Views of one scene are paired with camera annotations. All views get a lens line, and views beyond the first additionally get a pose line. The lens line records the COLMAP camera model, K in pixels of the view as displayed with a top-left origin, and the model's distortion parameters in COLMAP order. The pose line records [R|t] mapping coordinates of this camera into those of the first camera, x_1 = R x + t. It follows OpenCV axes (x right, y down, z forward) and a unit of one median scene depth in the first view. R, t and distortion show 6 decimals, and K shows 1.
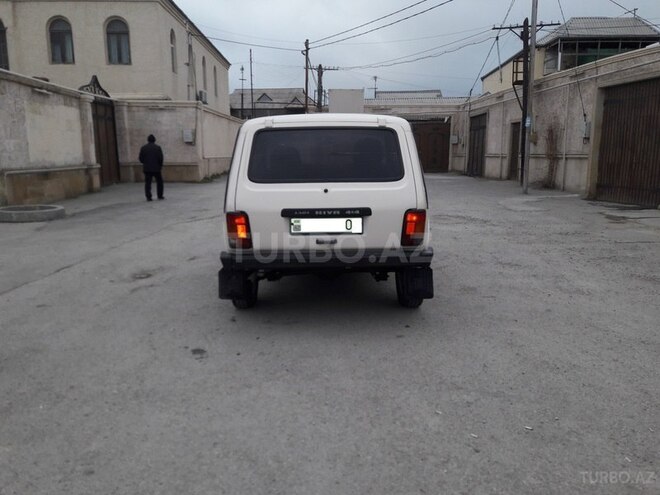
lens RADIAL K [[530.6, 0, 330.0], [0, 530.6, 247.5], [0, 0, 1]] dist [0.062310, -0.073008]
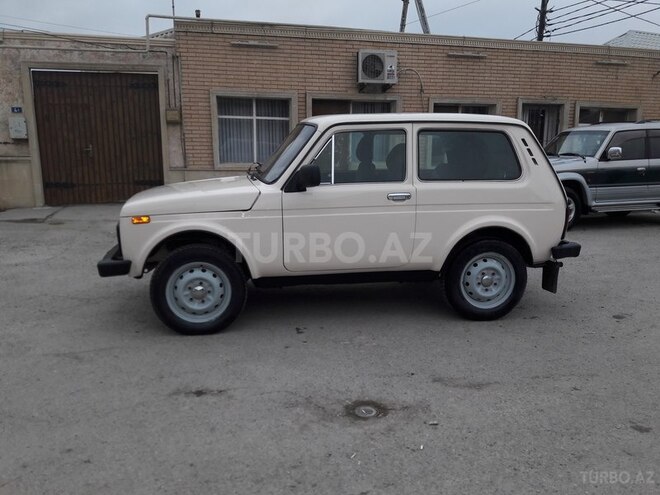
lens RADIAL K [[537.6, 0, 330.0], [0, 537.6, 247.5], [0, 0, 1]] dist [0.057220, -0.084748]
pose [[-0.161096, -0.176818, 0.970970, -0.289291], [0.170928, 0.963955, 0.203900, -0.070740], [-0.972025, 0.198813, -0.125067, 0.388524]]
